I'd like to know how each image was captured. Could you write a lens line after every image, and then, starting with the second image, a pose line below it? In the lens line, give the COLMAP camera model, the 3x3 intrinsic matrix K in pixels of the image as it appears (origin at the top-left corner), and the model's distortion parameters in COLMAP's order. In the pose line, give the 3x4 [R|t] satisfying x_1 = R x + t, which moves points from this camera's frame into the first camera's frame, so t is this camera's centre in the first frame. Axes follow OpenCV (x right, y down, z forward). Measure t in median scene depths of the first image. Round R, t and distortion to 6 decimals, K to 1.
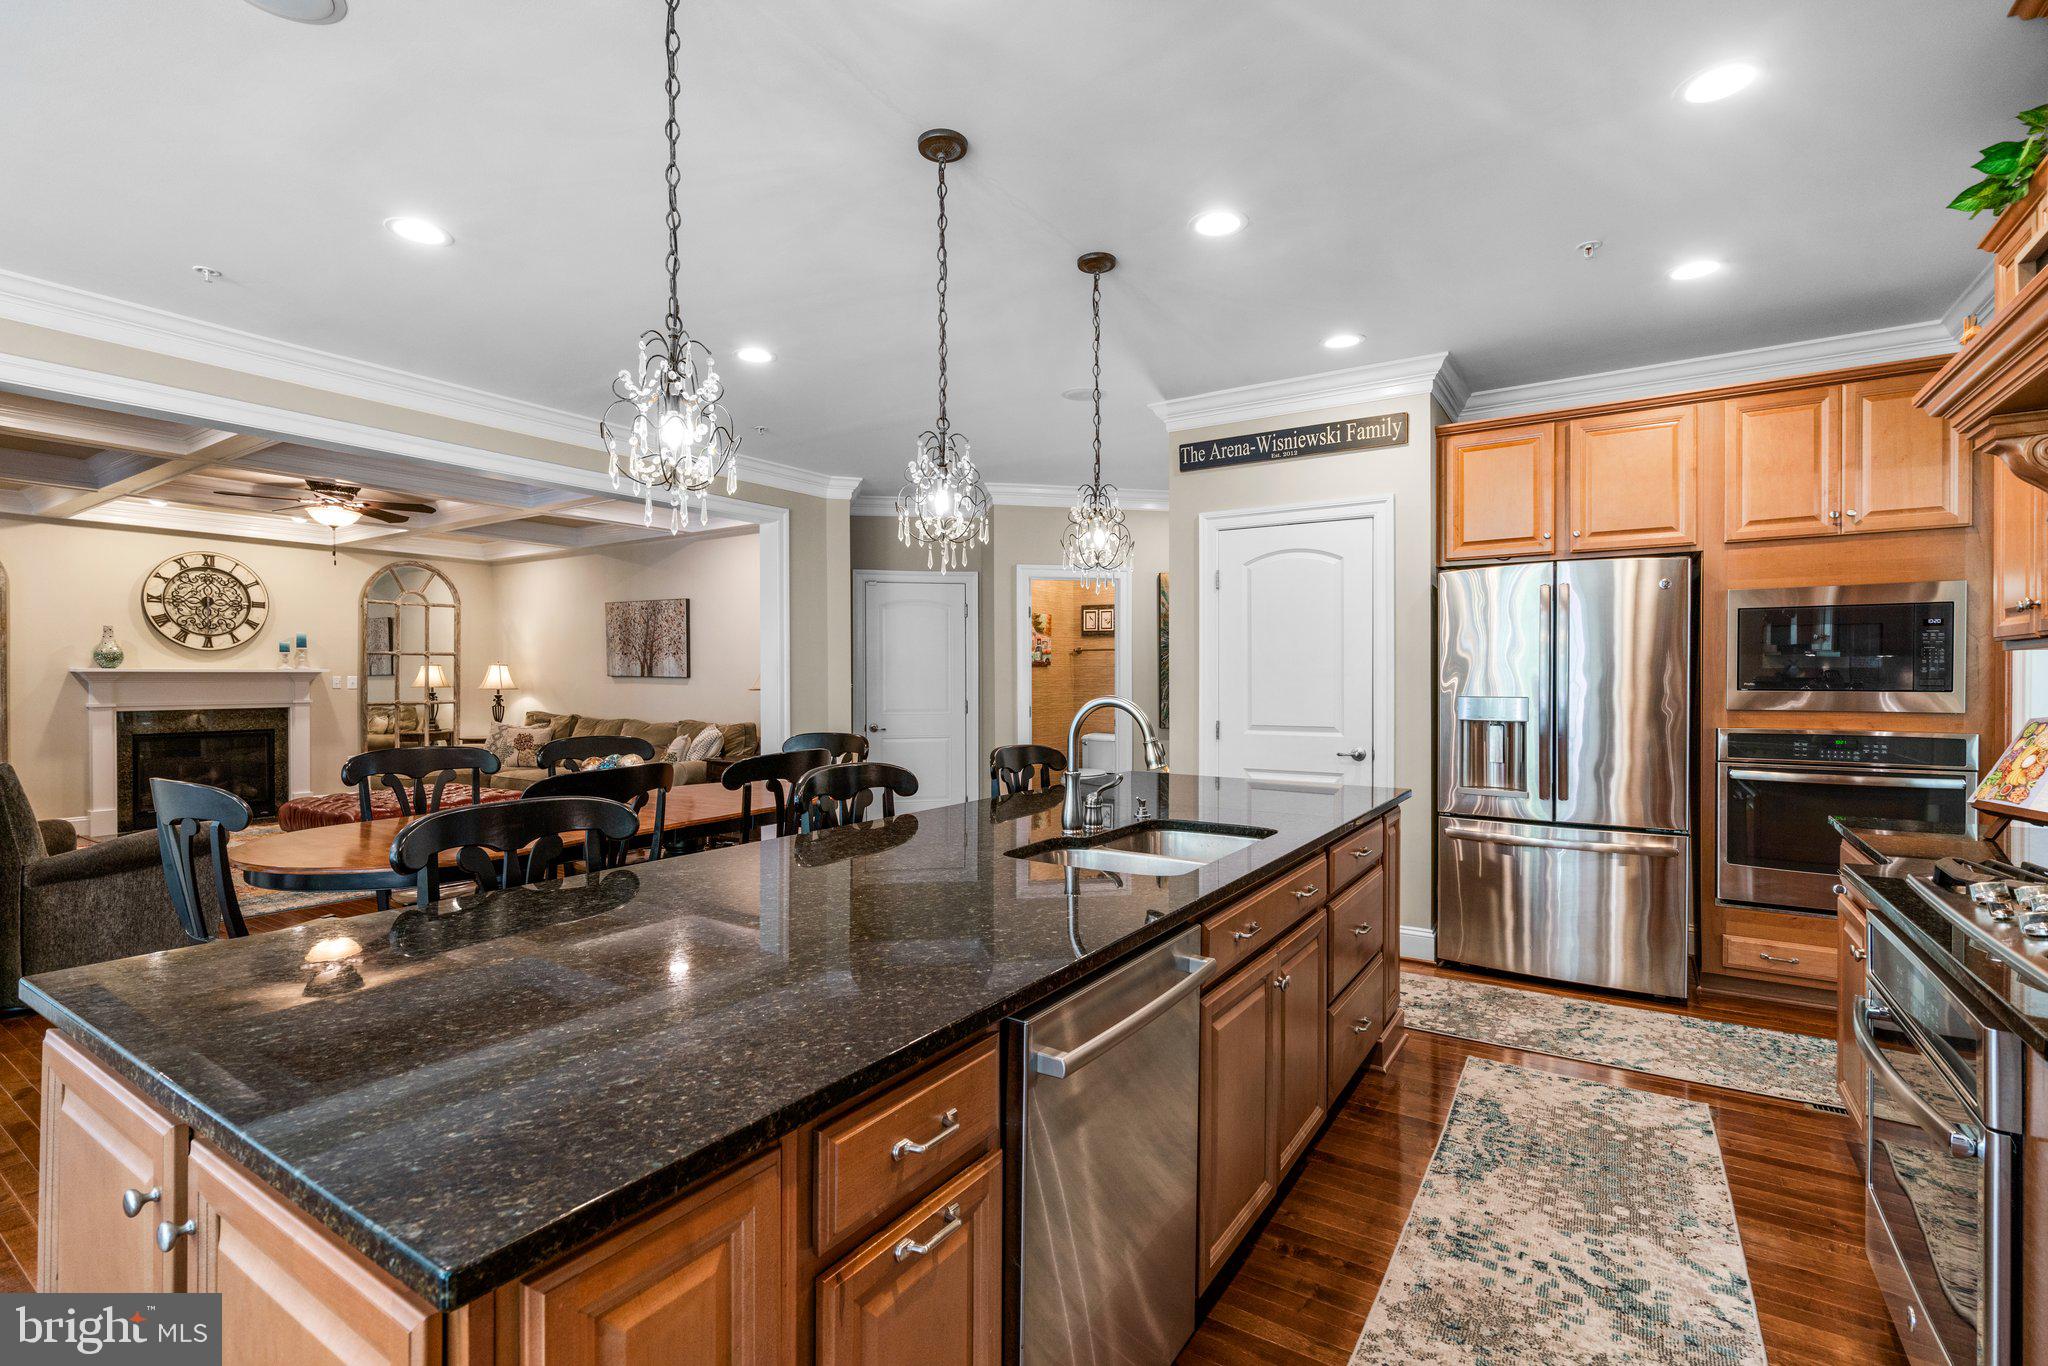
lens RADIAL K [[926.7, 0, 1026.4], [0, 926.7, 683.5], [0, 0, 1]] dist [-0.005144, 0.002175]
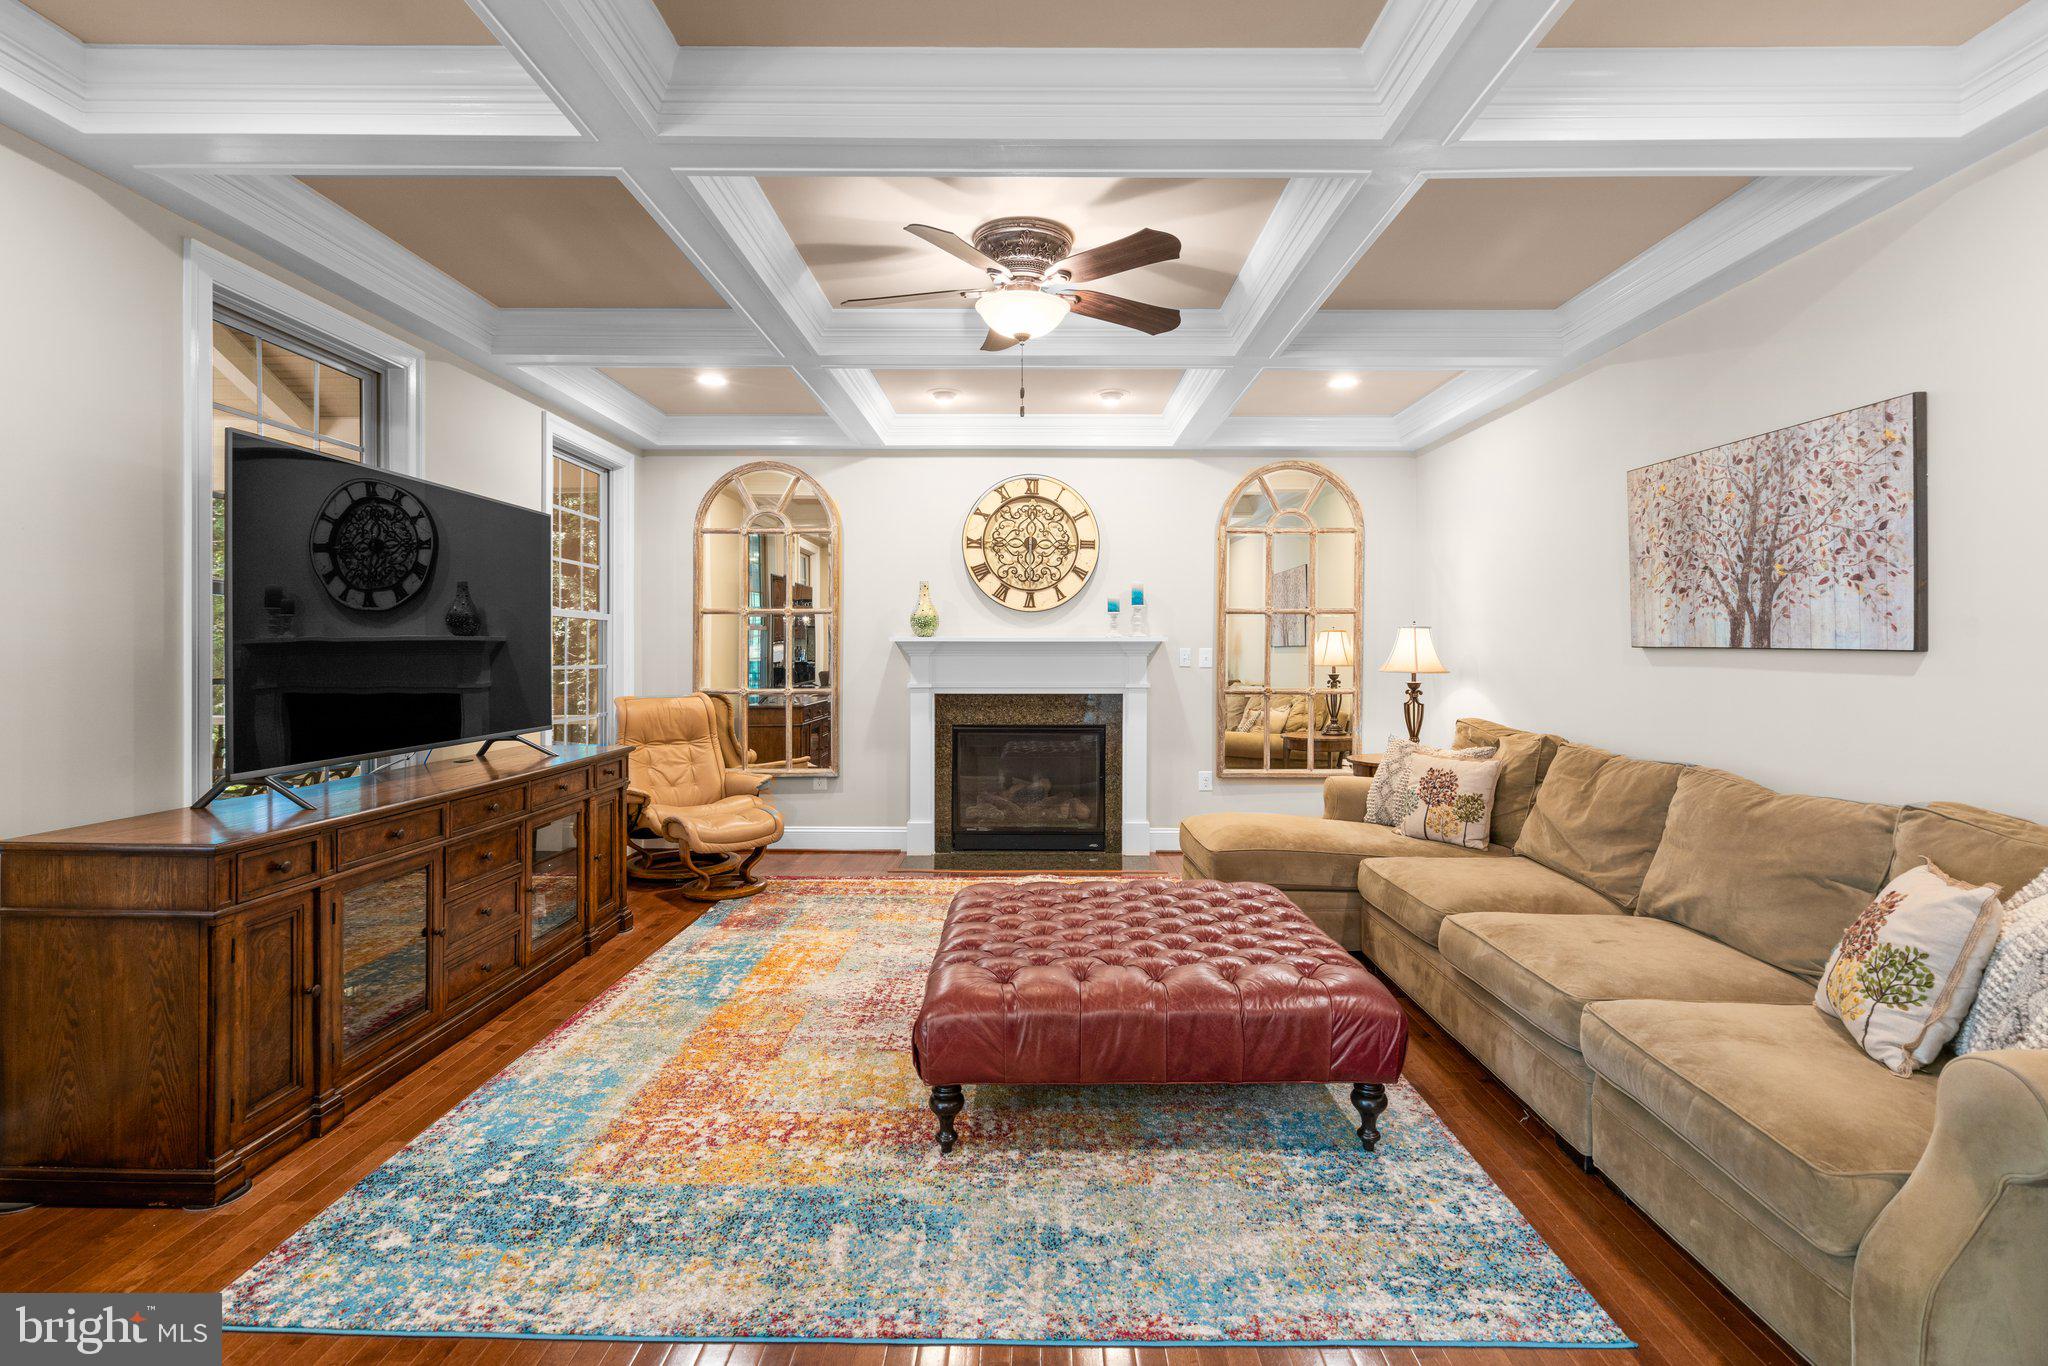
lens RADIAL K [[926.7, 0, 1040.9], [0, 926.7, 653.6], [0, 0, 1]] dist [-0.005144, 0.002175]
pose [[0.545696, 0.004376, -0.837972, -0.465762], [-0.009277, 0.999957, -0.000820, -0.004435], [0.837932, 0.008222, 0.545713, 1.029049]]
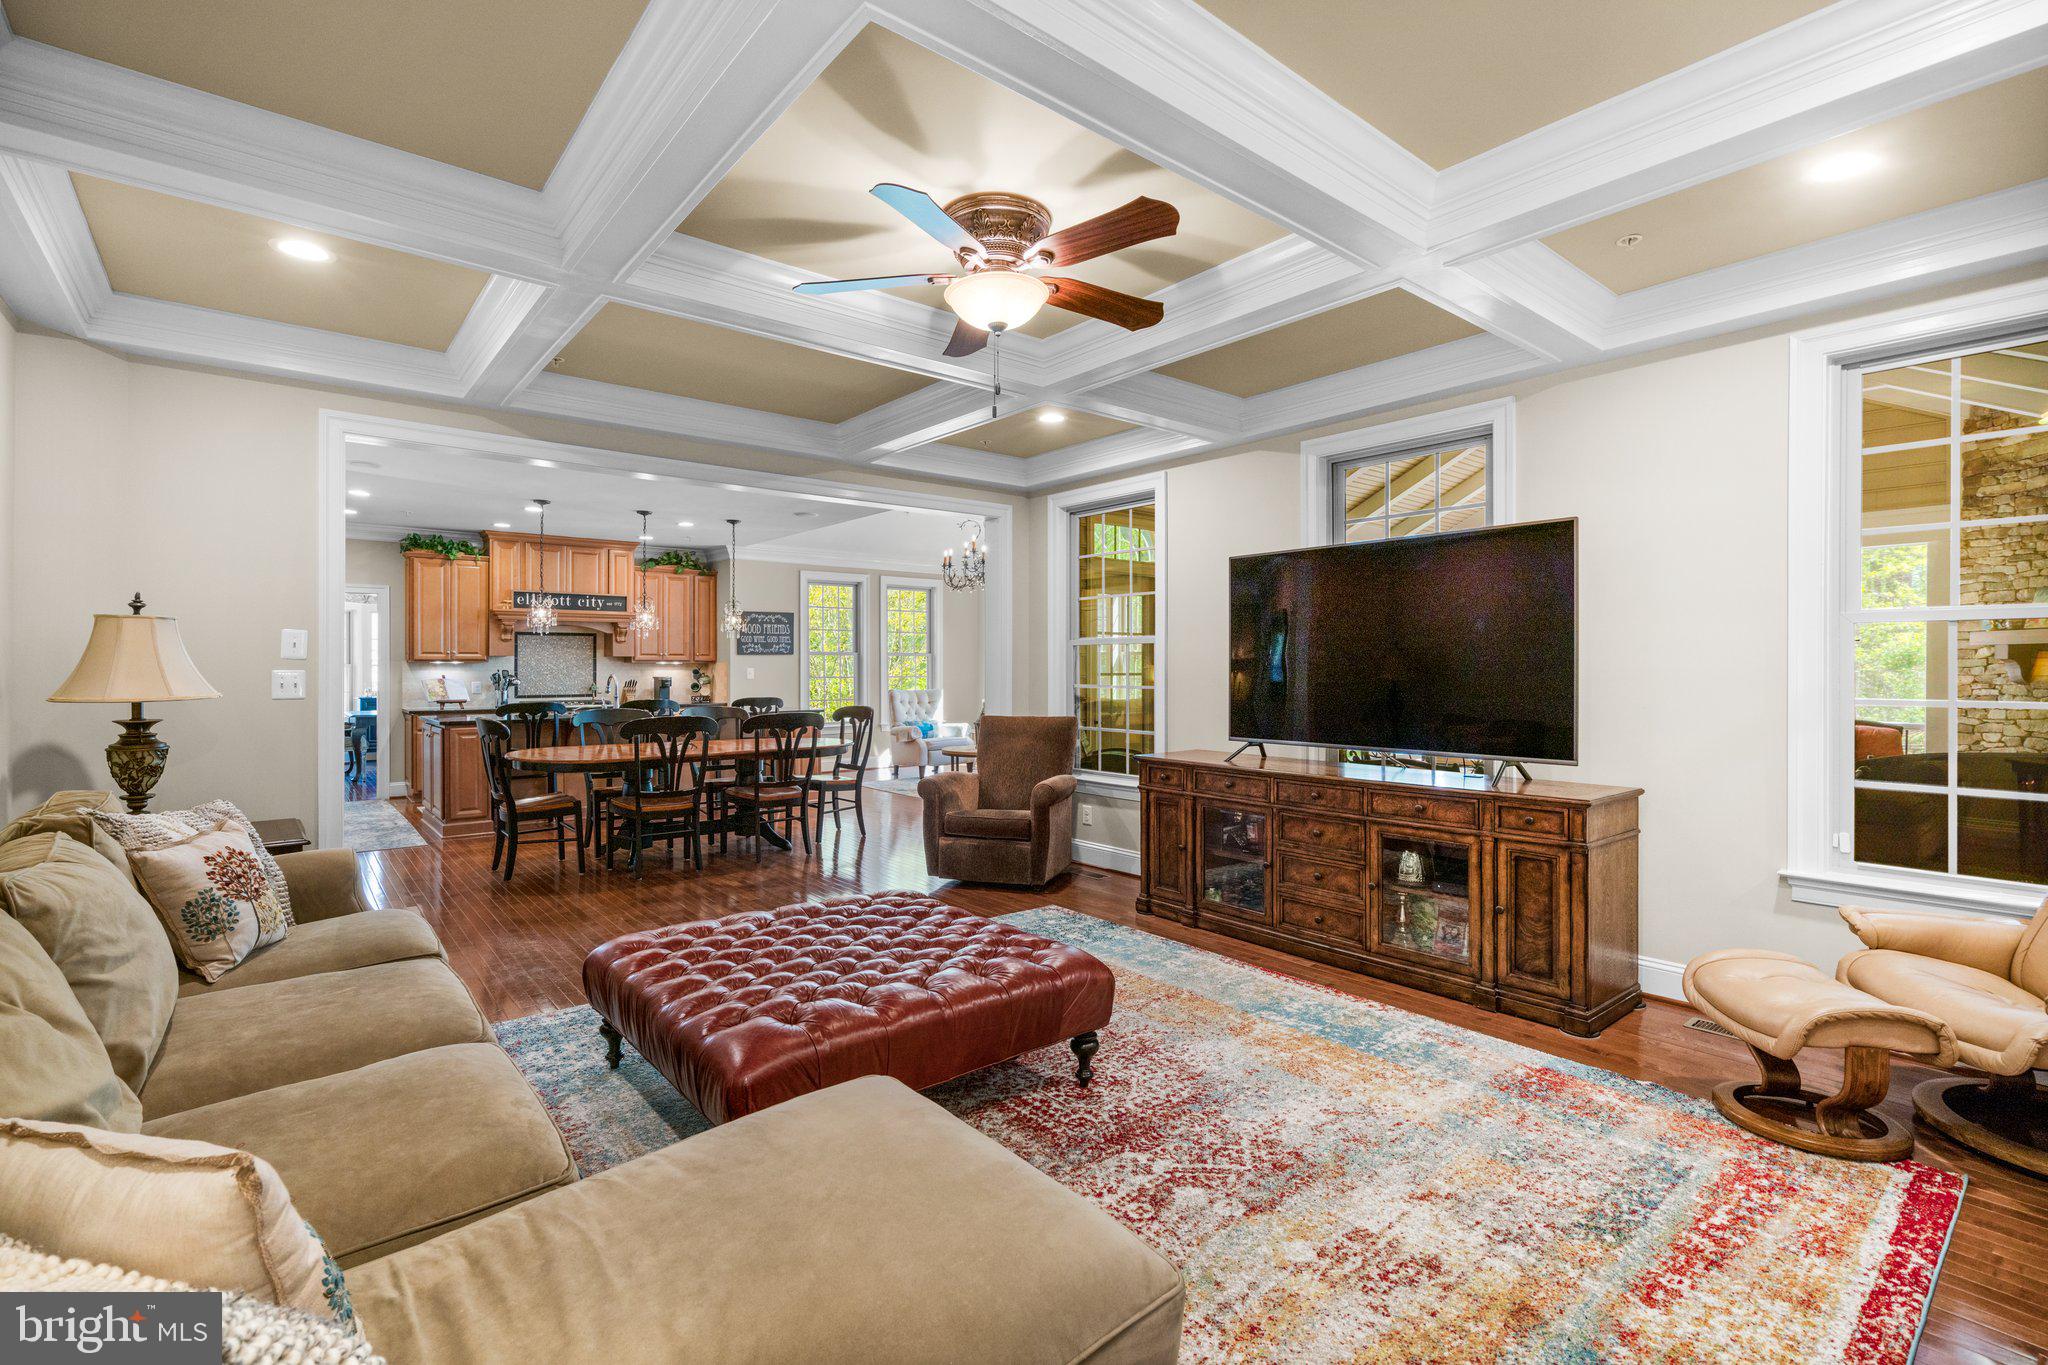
lens RADIAL K [[926.7, 0, 1019.4], [0, 926.7, 668.2], [0, 0, 1]] dist [-0.005144, 0.002175]
pose [[-0.952742, 0.000363, 0.303780, -1.308657], [0.002799, 0.999967, 0.007583, -0.017807], [-0.303768, 0.008075, -0.952712, 2.048392]]
